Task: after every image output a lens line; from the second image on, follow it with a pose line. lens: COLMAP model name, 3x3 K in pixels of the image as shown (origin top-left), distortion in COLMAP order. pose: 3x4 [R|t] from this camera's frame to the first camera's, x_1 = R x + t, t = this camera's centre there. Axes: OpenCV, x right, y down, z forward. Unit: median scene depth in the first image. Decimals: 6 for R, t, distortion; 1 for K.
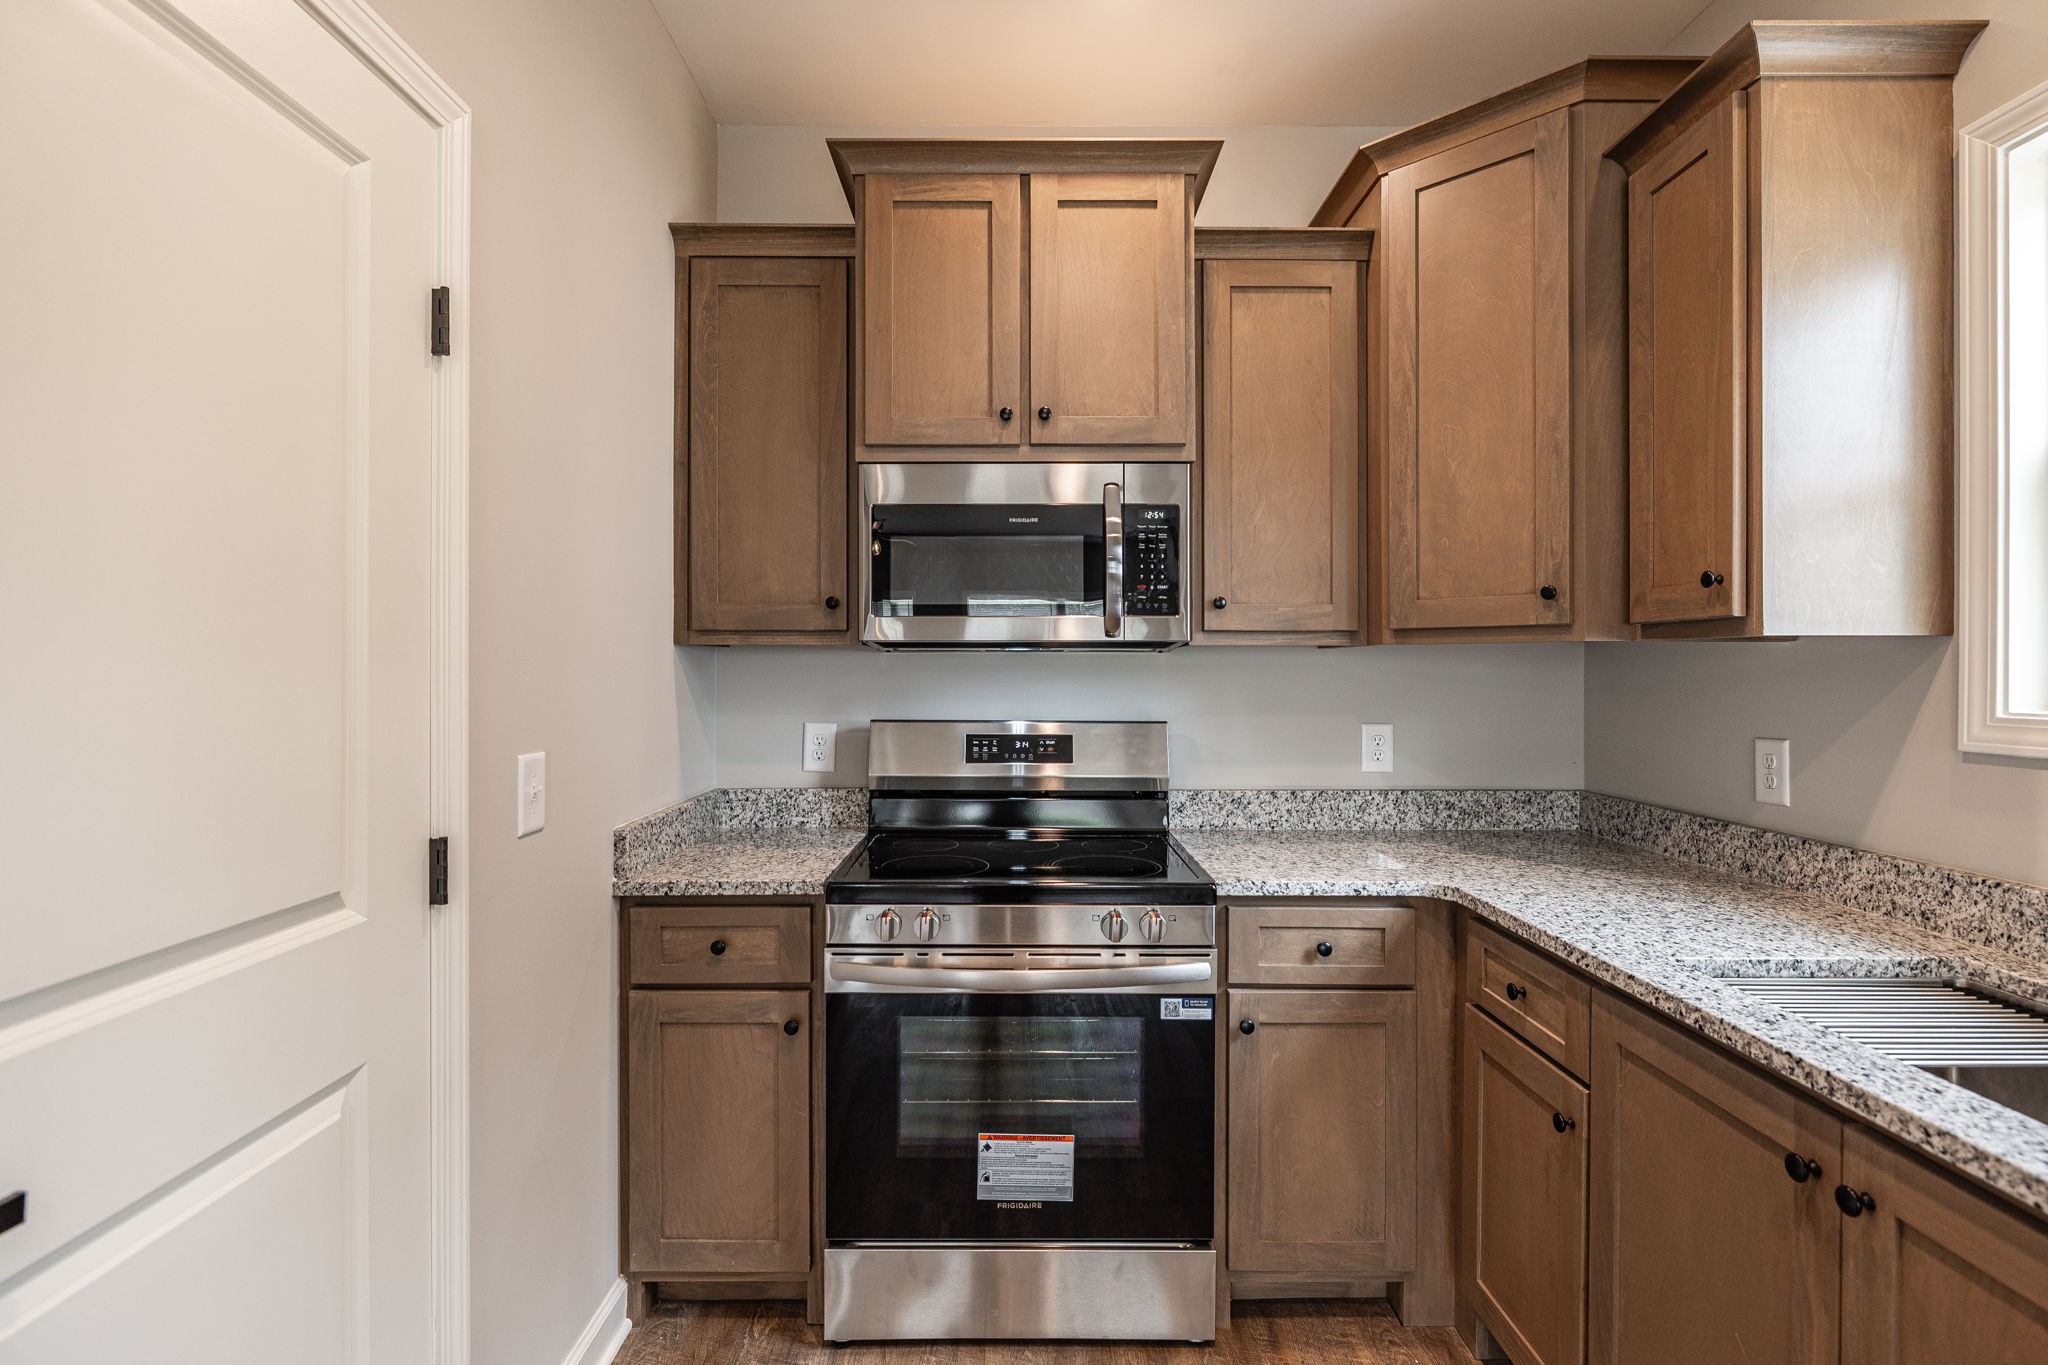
lens RADIAL K [[893.5, 0, 1020.9], [0, 893.5, 704.8], [0, 0, 1]] dist [-0.000516, -0.000508]
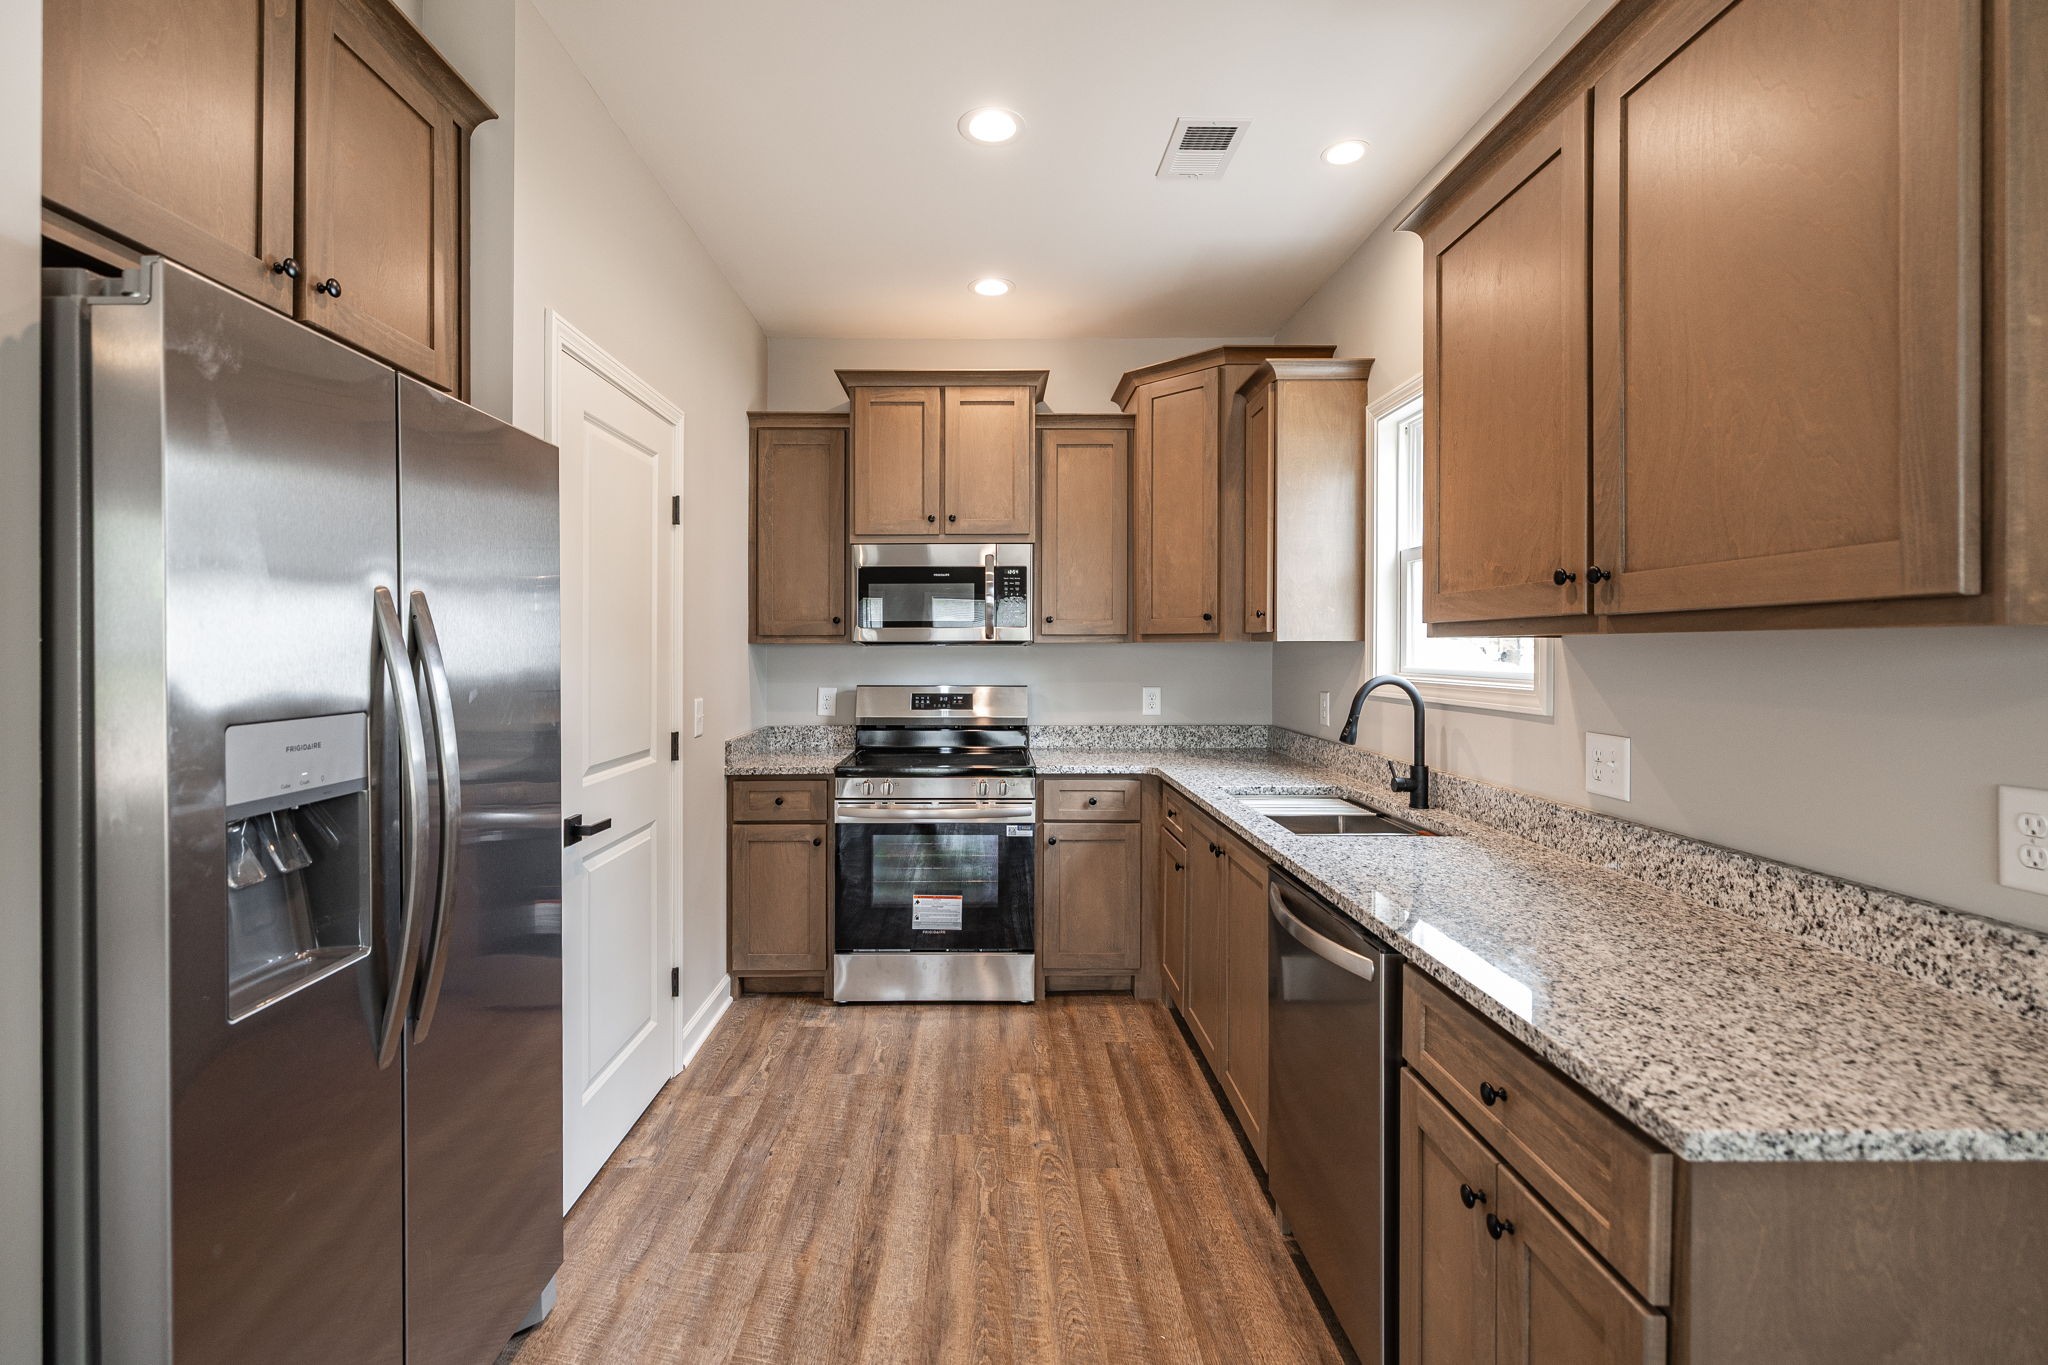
lens RADIAL K [[884.7, 0, 999.7], [0, 884.7, 654.2], [0, 0, 1]] dist [-0.000185, 0.000255]
pose [[0.999990, -0.002679, 0.003477, 0.123027], [0.002790, 0.999480, -0.032139, 0.014891], [-0.003389, 0.032149, 0.999477, -0.857378]]
